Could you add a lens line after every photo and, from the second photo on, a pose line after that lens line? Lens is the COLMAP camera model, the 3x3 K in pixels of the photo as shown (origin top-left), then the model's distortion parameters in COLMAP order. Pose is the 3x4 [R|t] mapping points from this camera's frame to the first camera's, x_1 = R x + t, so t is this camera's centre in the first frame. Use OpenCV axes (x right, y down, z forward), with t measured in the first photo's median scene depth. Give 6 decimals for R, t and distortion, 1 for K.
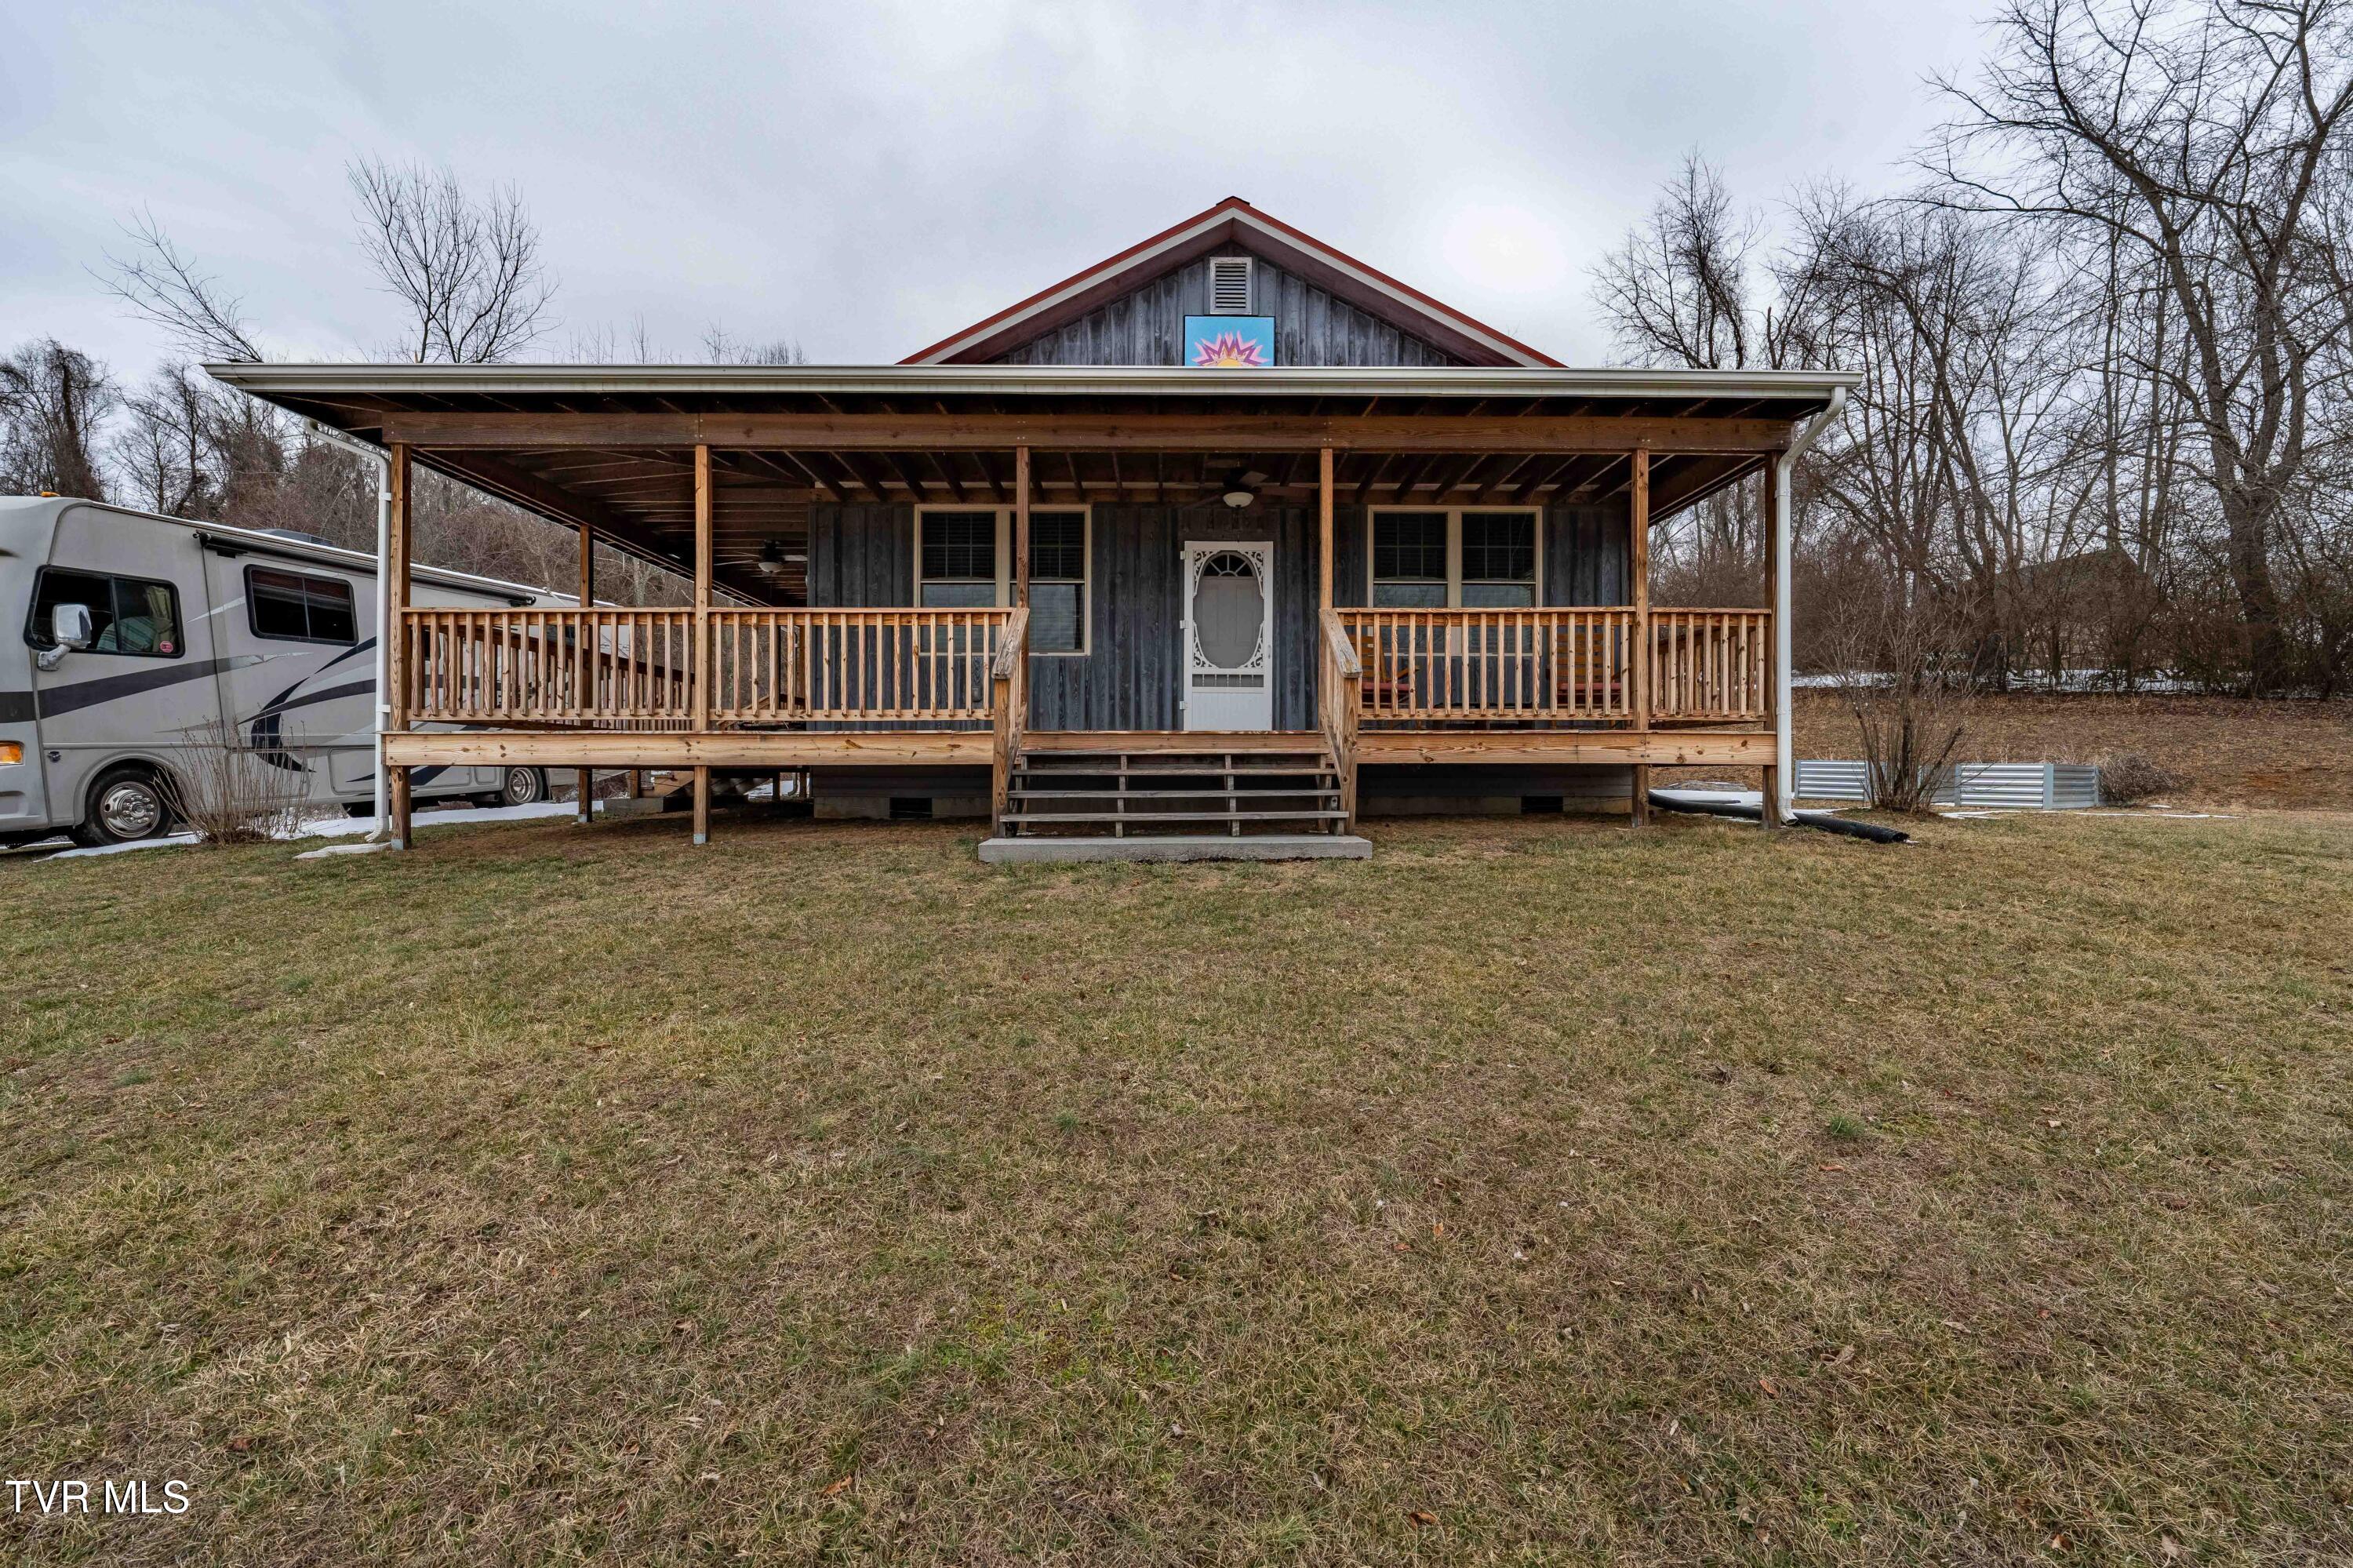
lens RADIAL K [[958.7, 0, 1166.2], [0, 958.7, 771.7], [0, 0, 1]] dist [-0.000180, 0.000091]
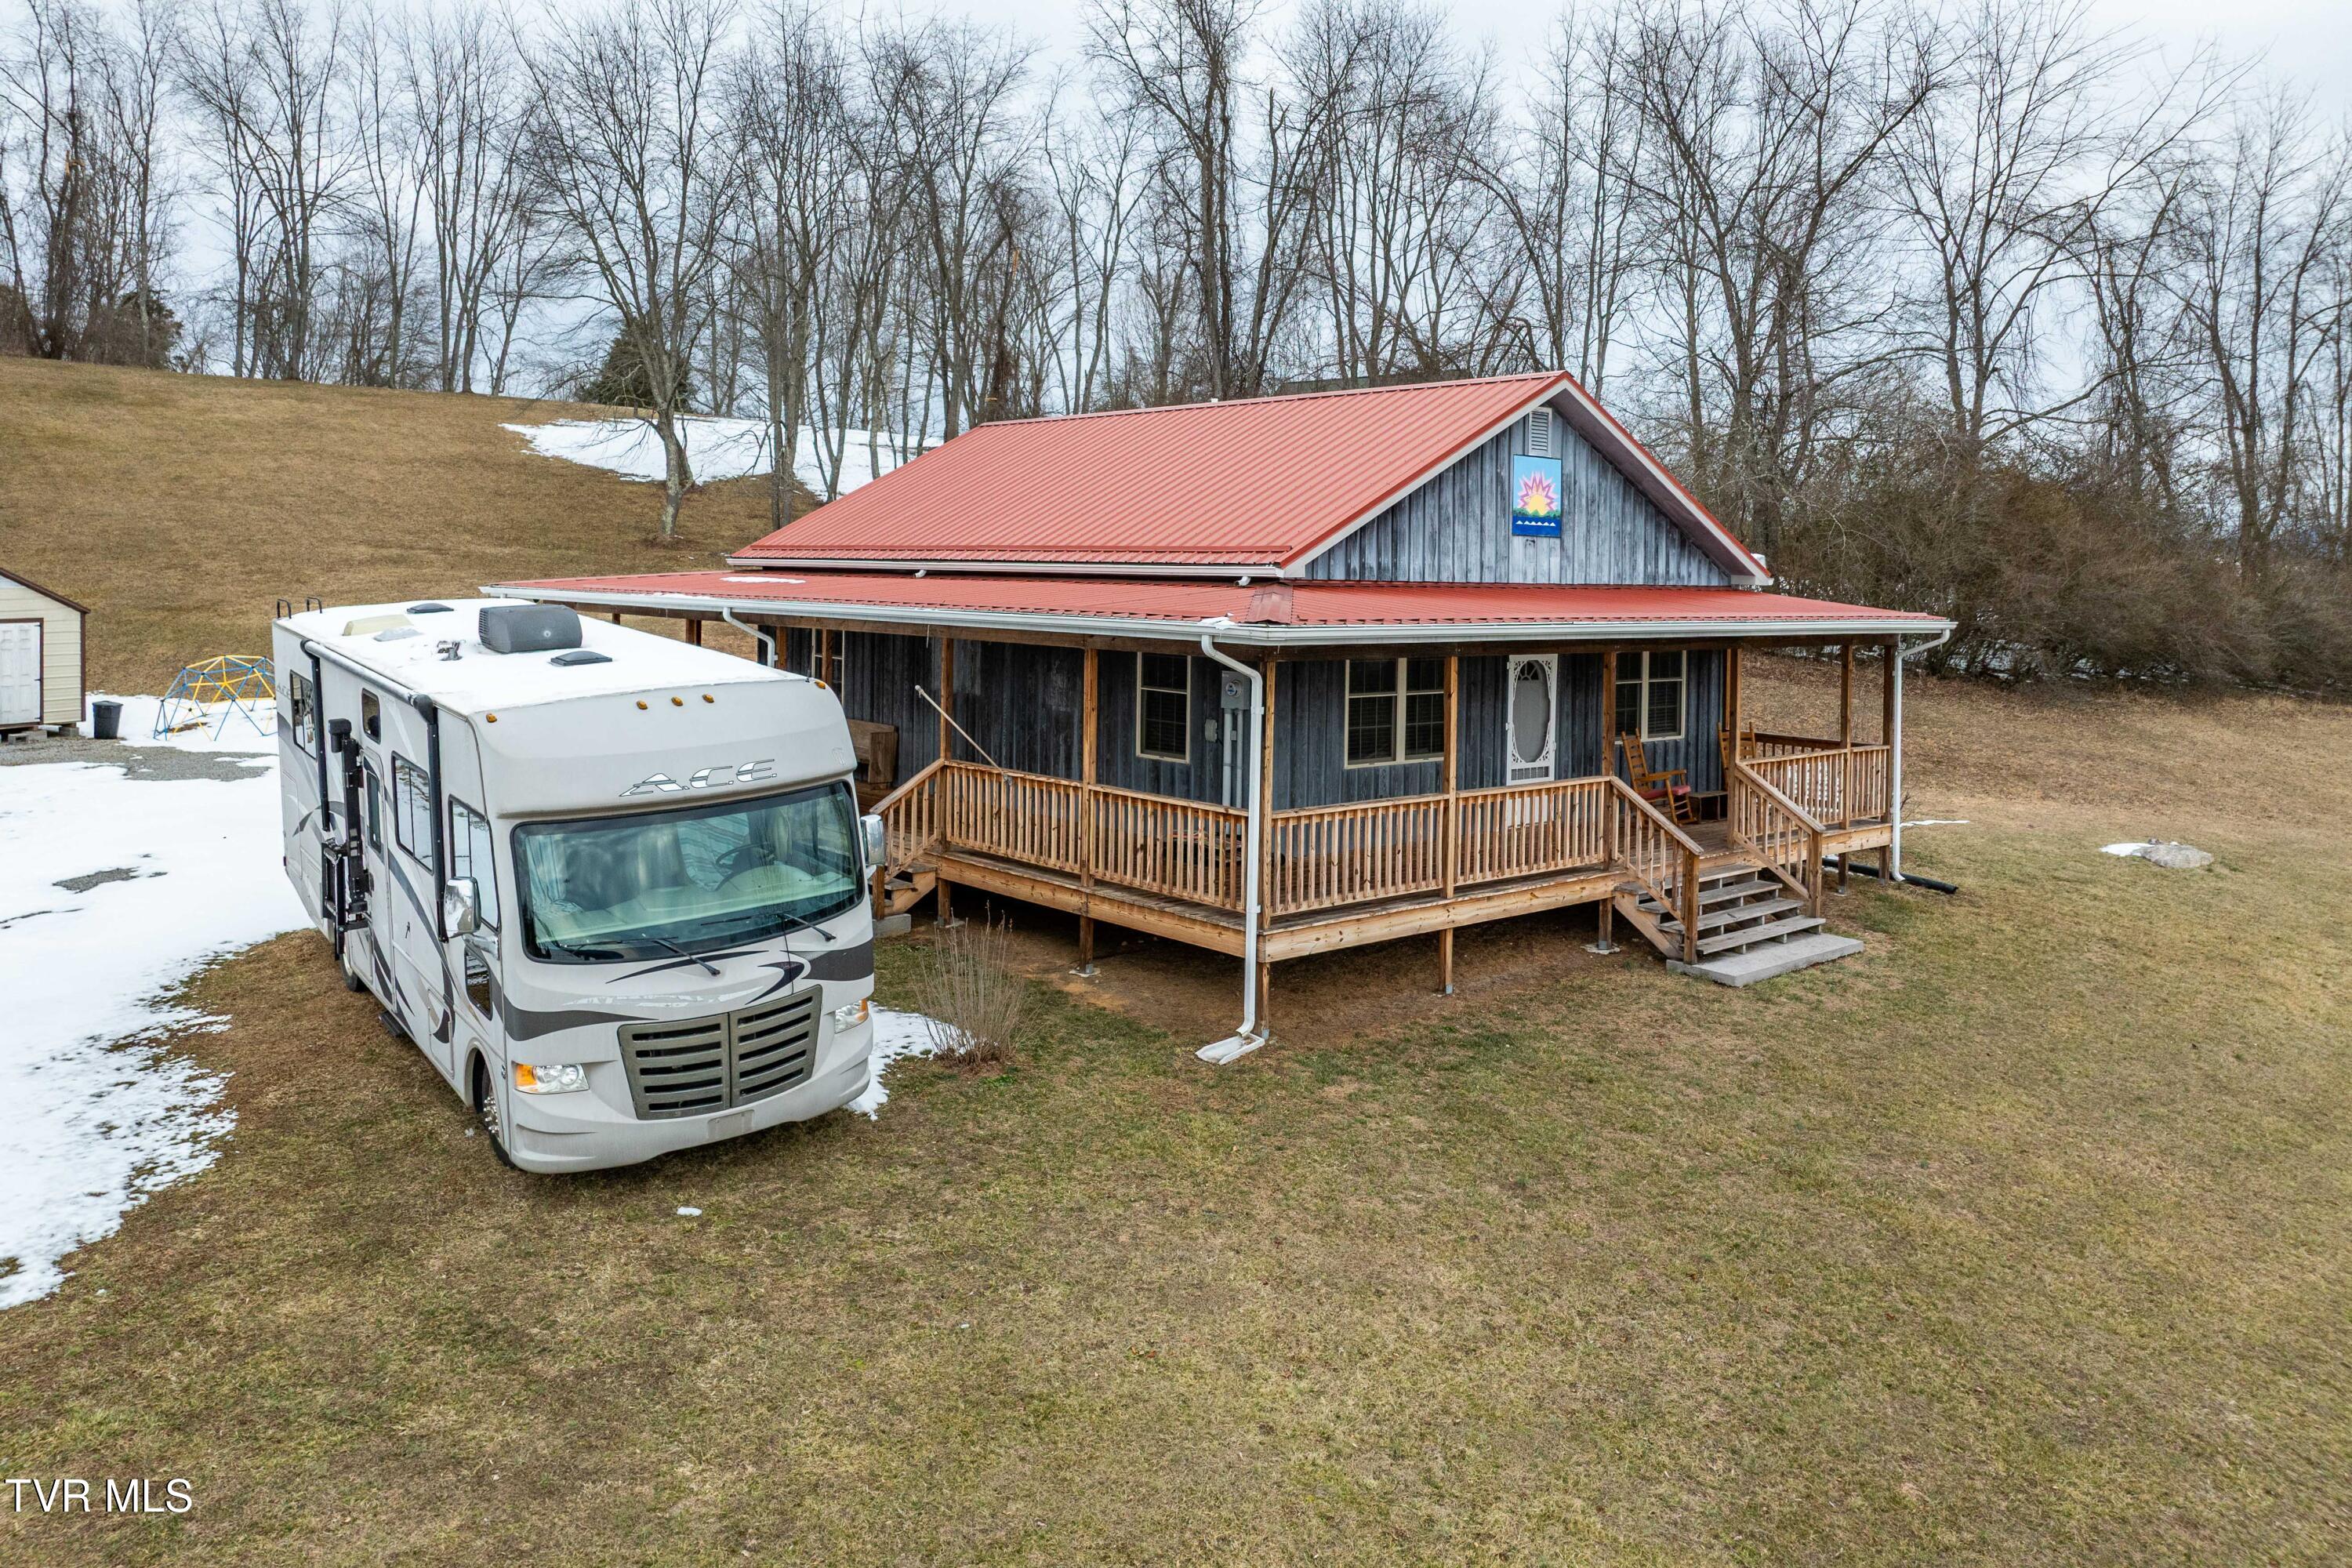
lens RADIAL K [[1733.3, 0, 1166.1], [0, 1733.3, 587.9], [0, 0, 1]] dist [-0.007163, -0.032700]
pose [[0.760589, 0.004932, 0.649215, -1.985451], [-0.019683, 0.999687, 0.015465, -0.417123], [-0.648935, -0.024541, 0.760448, -0.362148]]
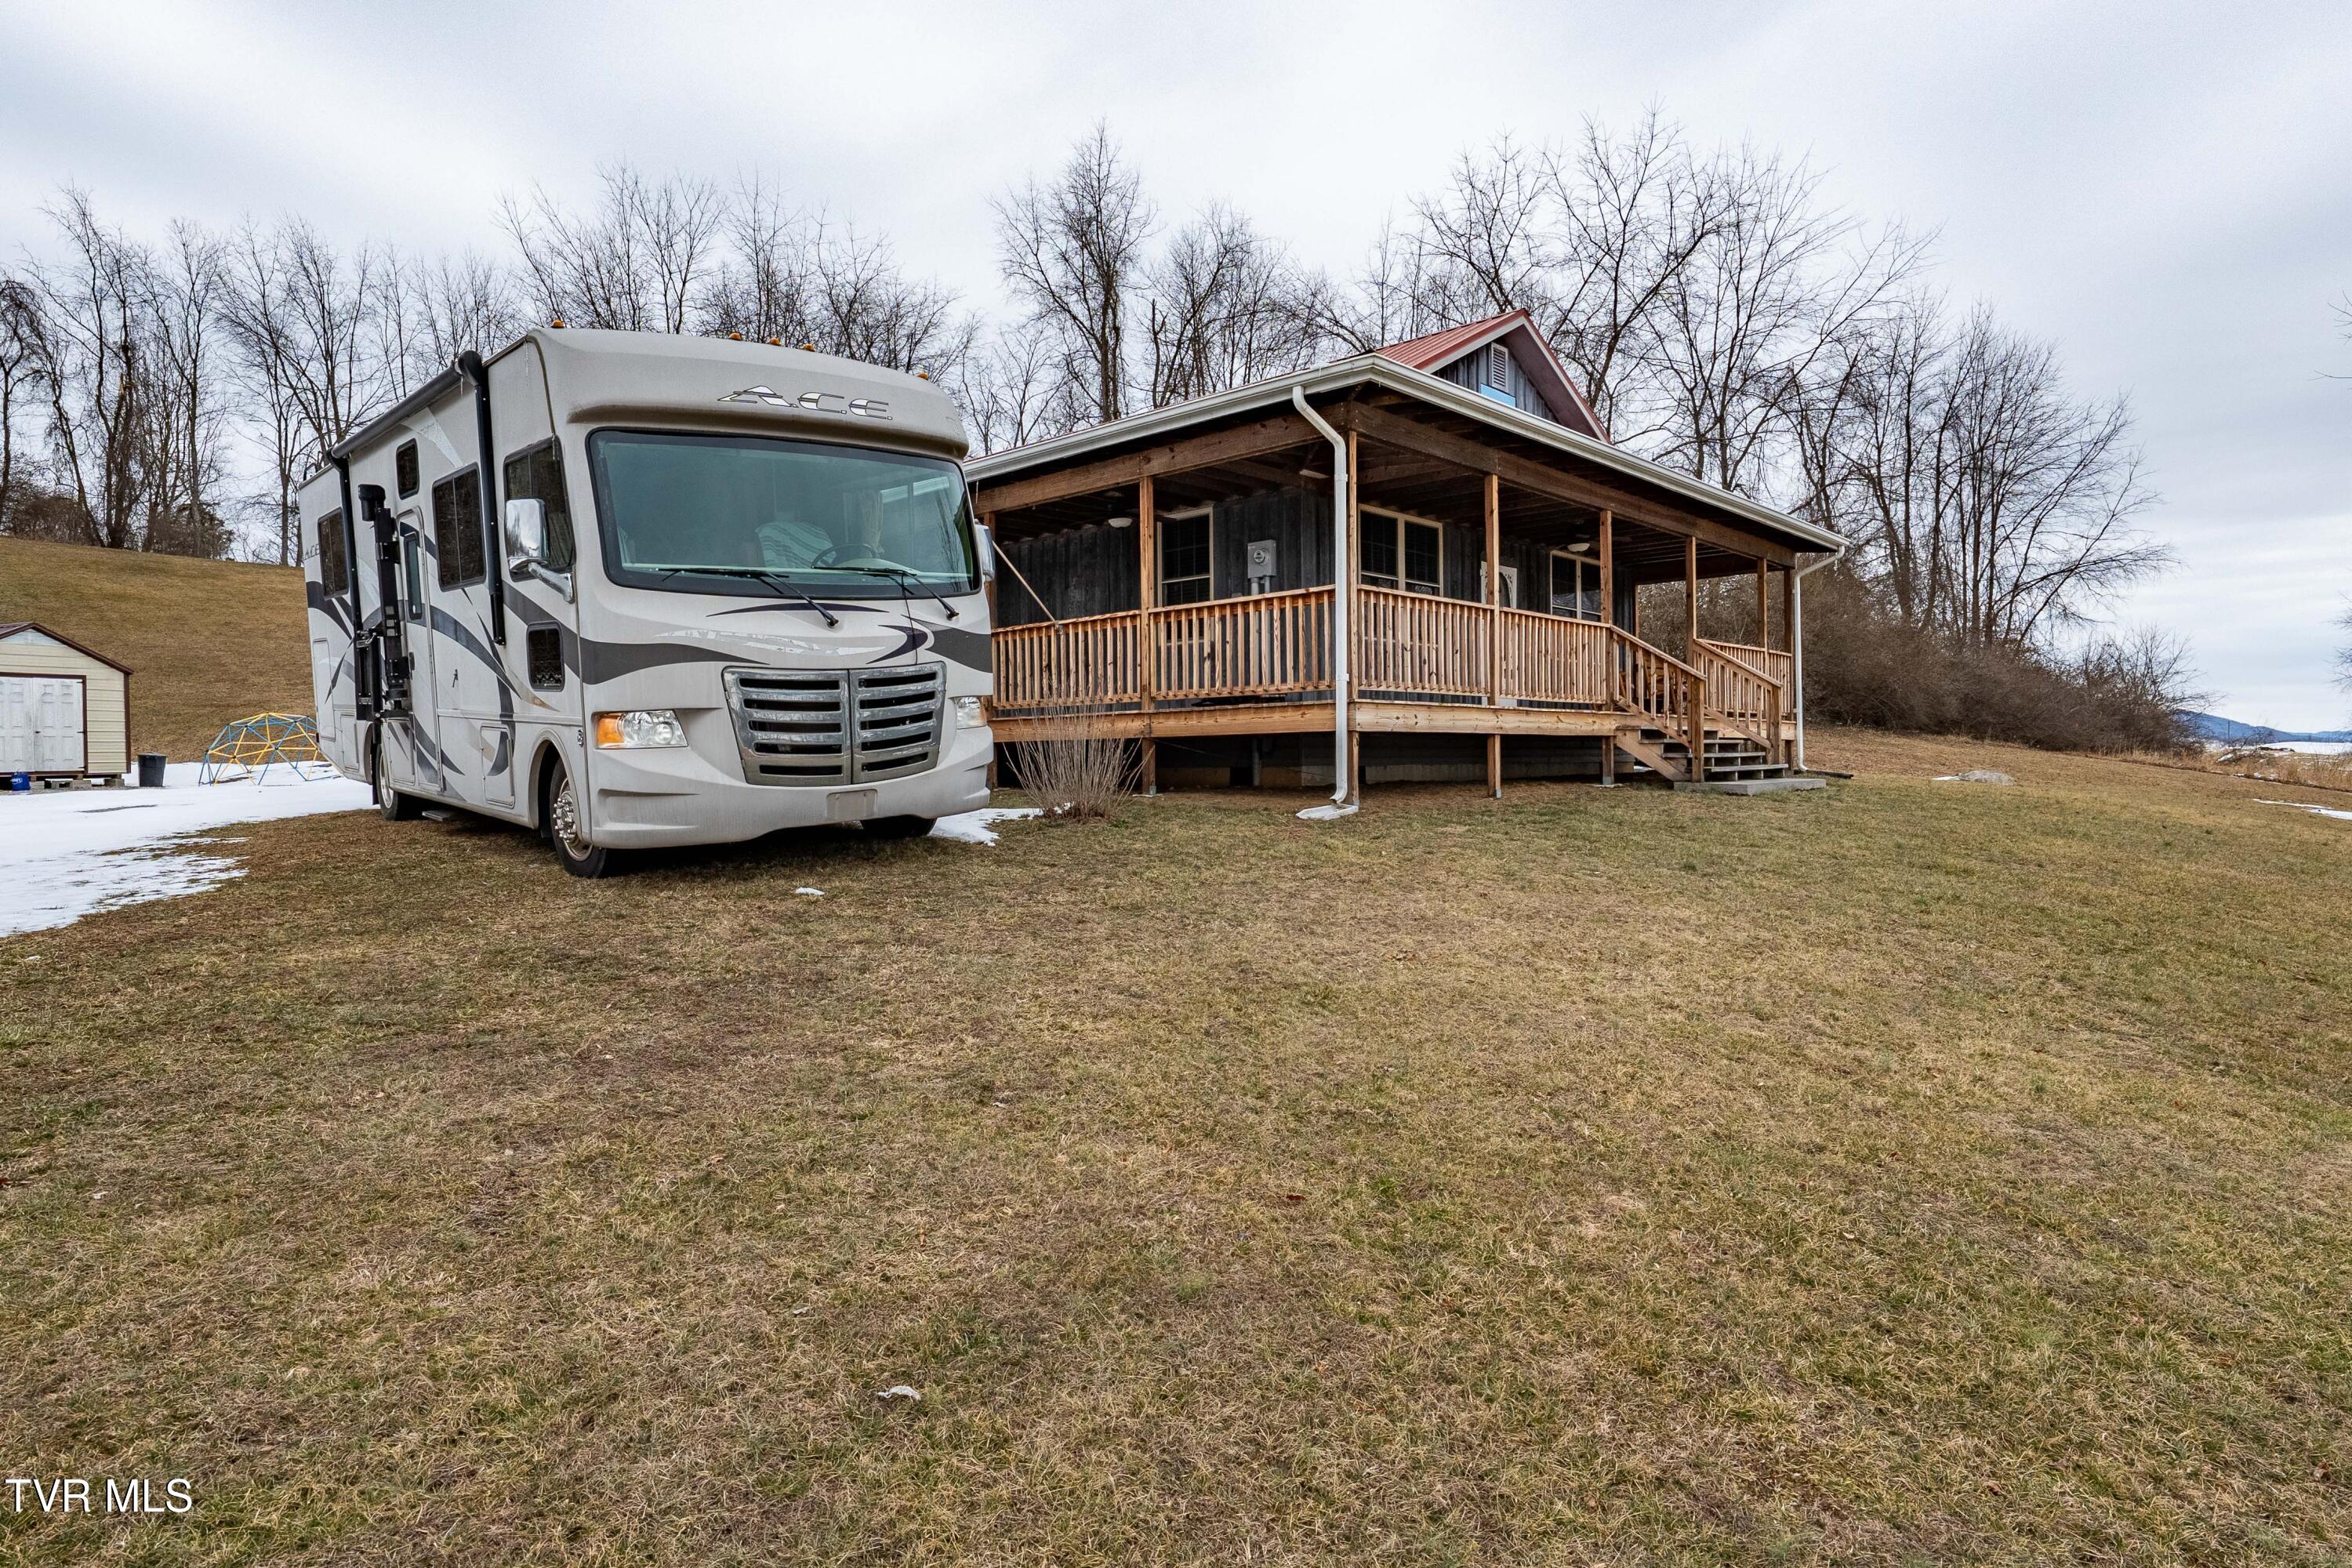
lens RADIAL K [[1298.0, 0, 1177.9], [0, 1298.0, 768.7], [0, 0, 1]] dist [-0.004895, -0.001782]
pose [[0.687428, -0.009263, 0.726193, -1.847745], [0.005279, 0.999956, 0.007757, 0.021786], [-0.726233, -0.001499, 0.687447, 0.130929]]
